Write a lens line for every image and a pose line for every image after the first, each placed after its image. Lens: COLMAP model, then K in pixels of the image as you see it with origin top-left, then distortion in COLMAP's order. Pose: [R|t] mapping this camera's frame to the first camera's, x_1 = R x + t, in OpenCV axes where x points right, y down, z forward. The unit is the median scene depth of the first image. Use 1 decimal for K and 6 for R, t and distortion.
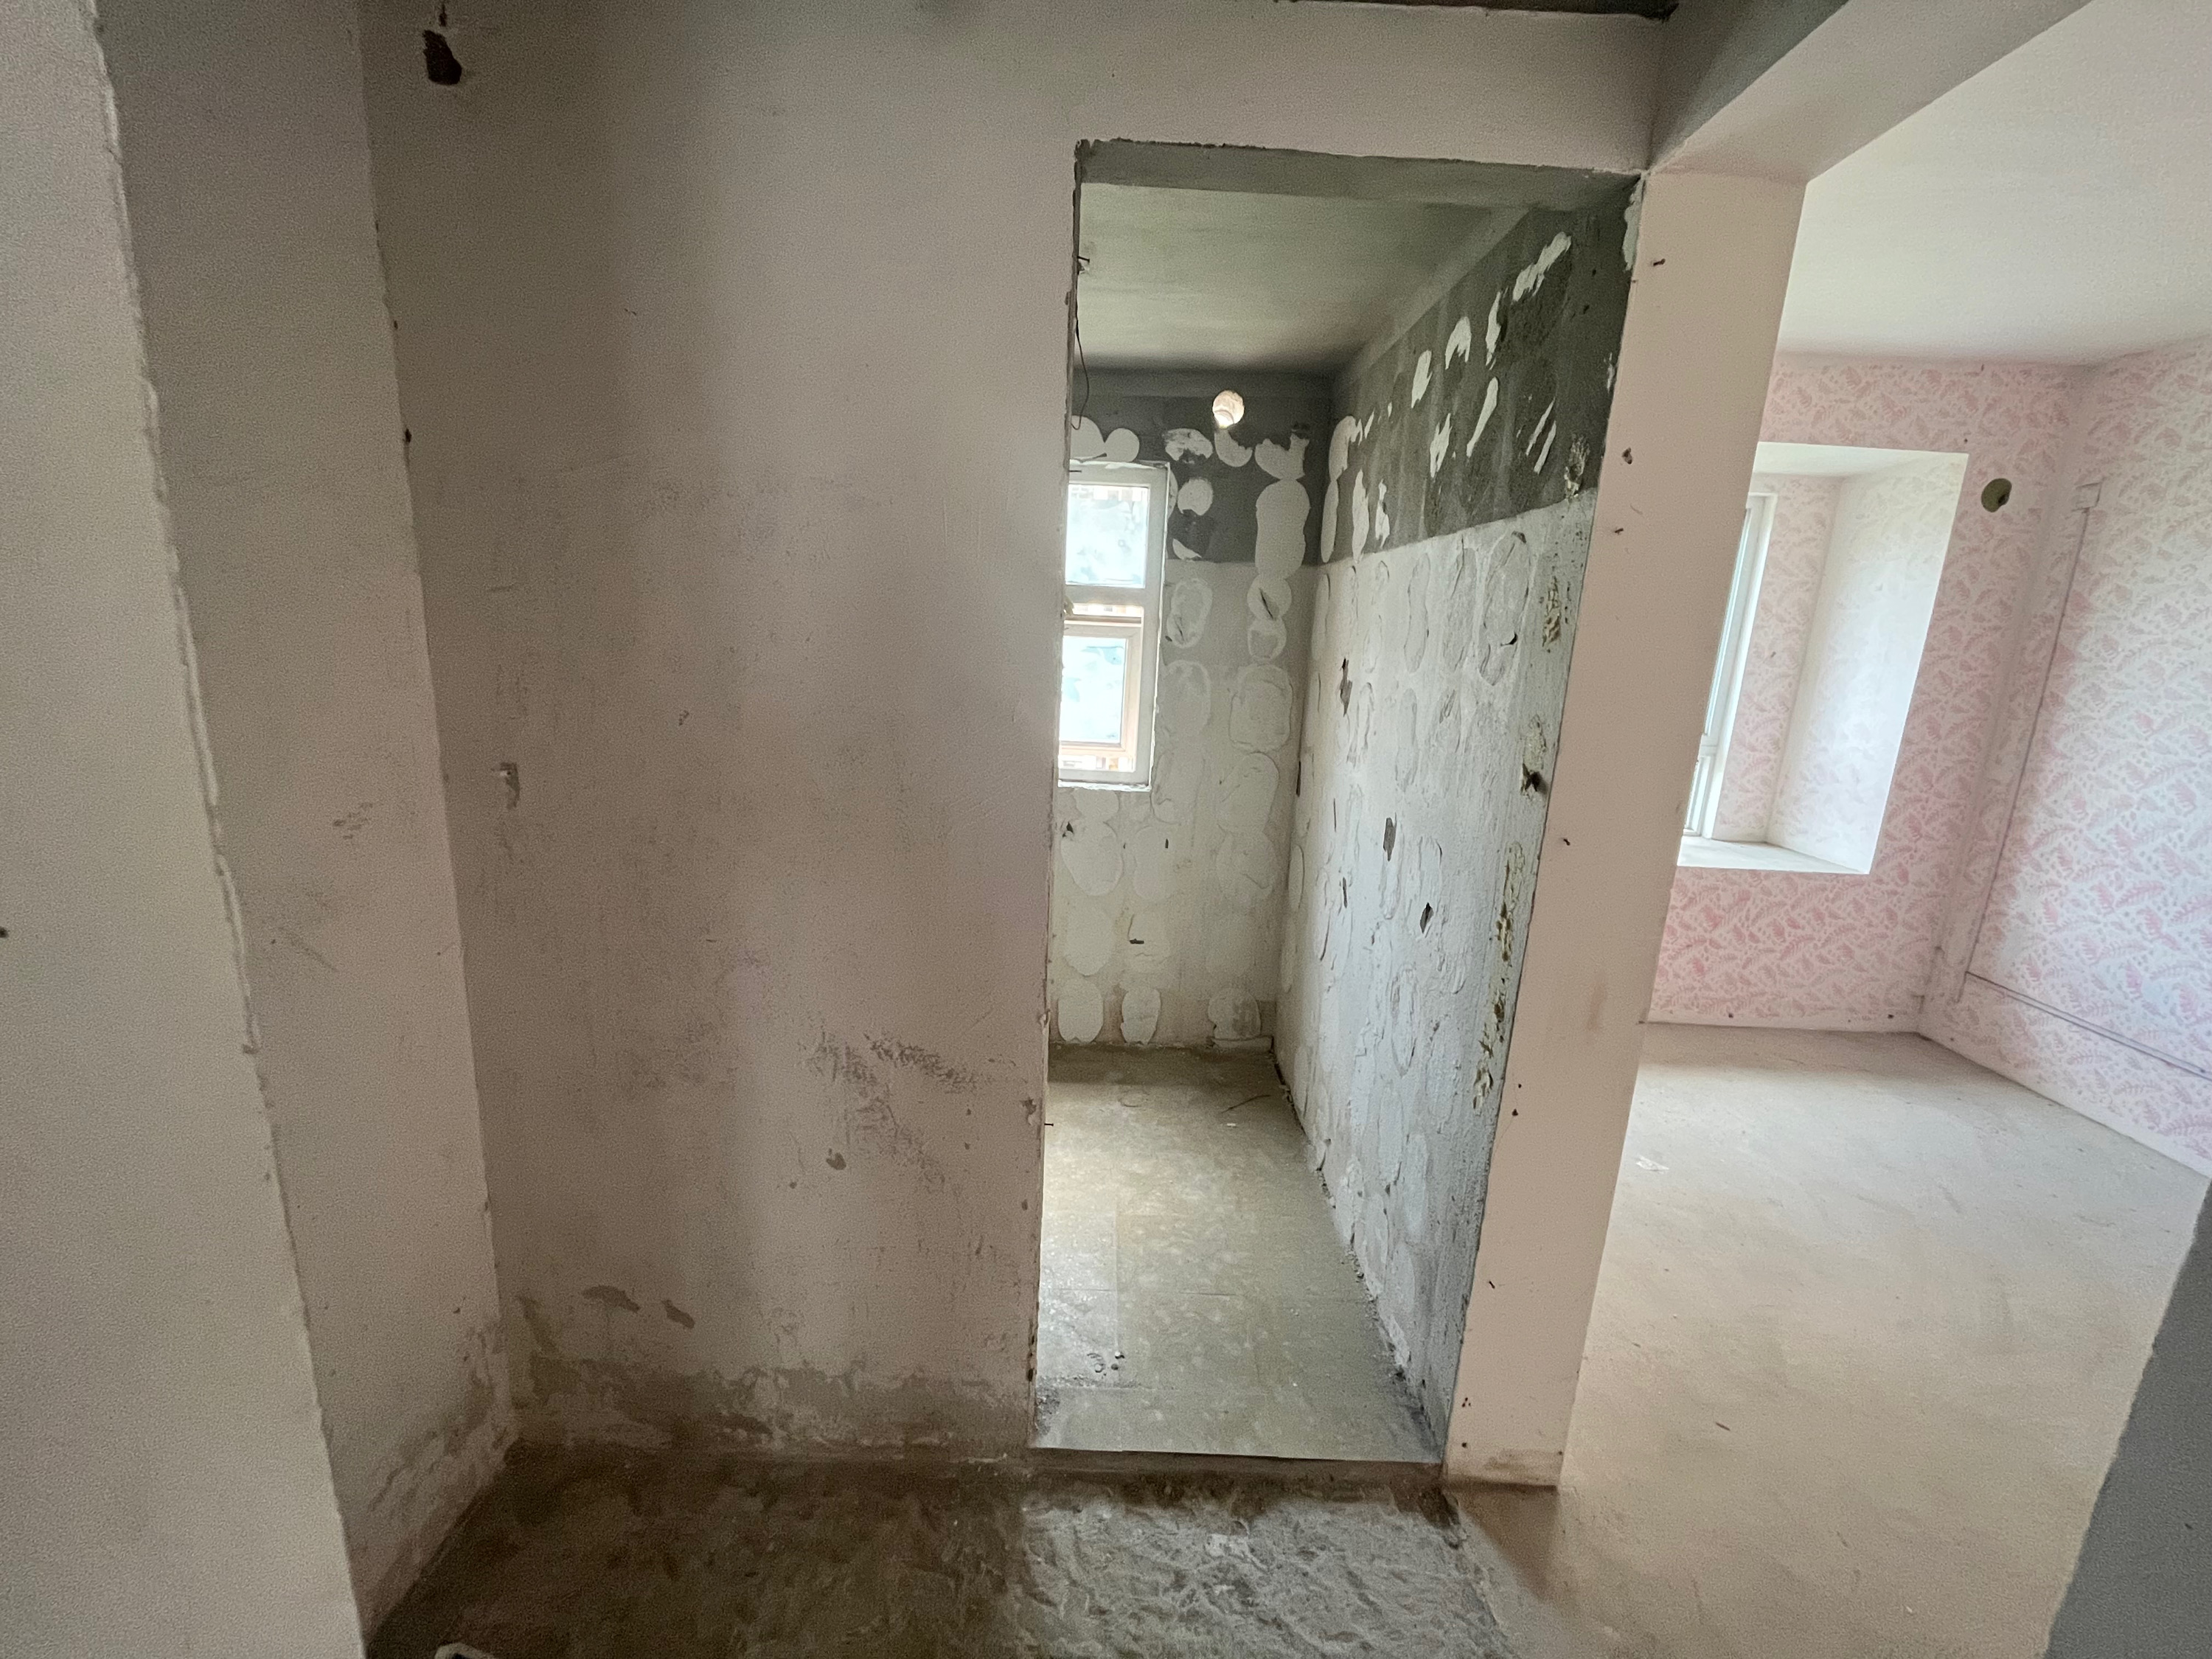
lens RADIAL K [[890.1, 0, 1101.0], [0, 890.1, 825.0], [0, 0, 1]] dist [-0.004304, 0.000724]
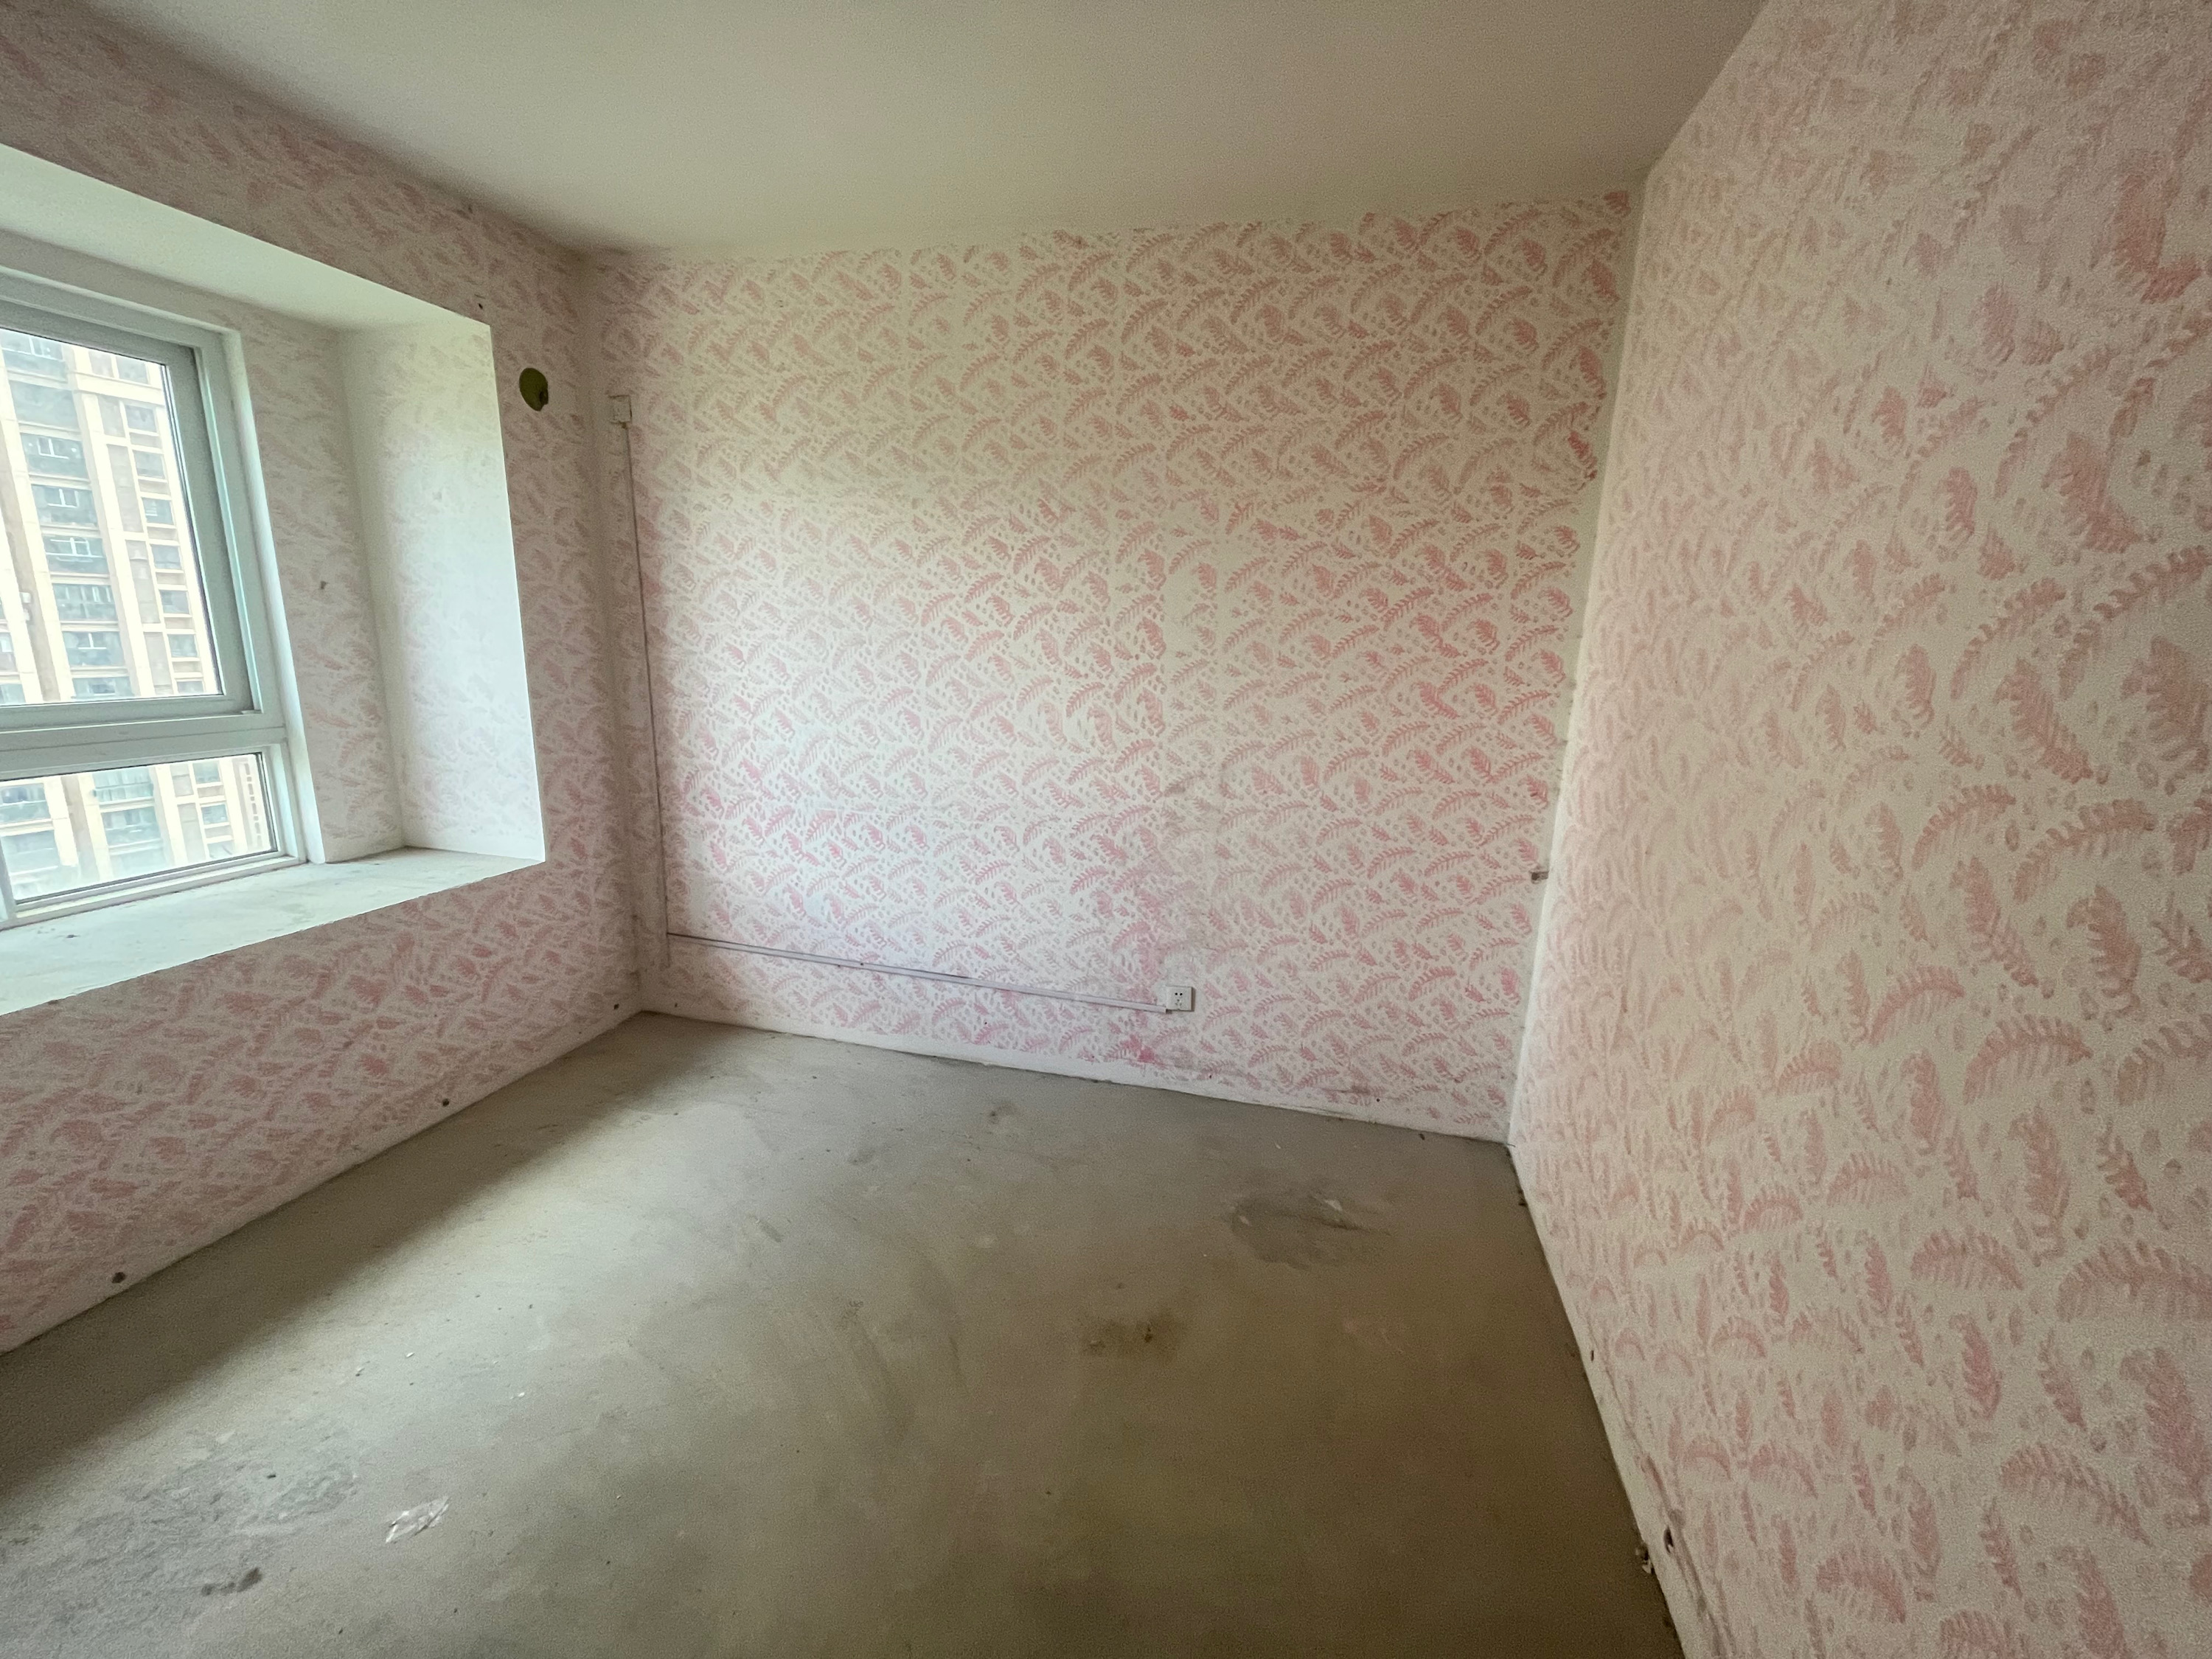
lens RADIAL K [[890.1, 0, 1107.8], [0, 890.1, 832.4], [0, 0, 1]] dist [-0.004304, 0.000724]
pose [[0.233625, -0.250274, 0.939565, 0.243841], [0.183468, 0.960295, 0.210176, -0.048833], [-0.954861, 0.123278, 0.270266, 0.305825]]
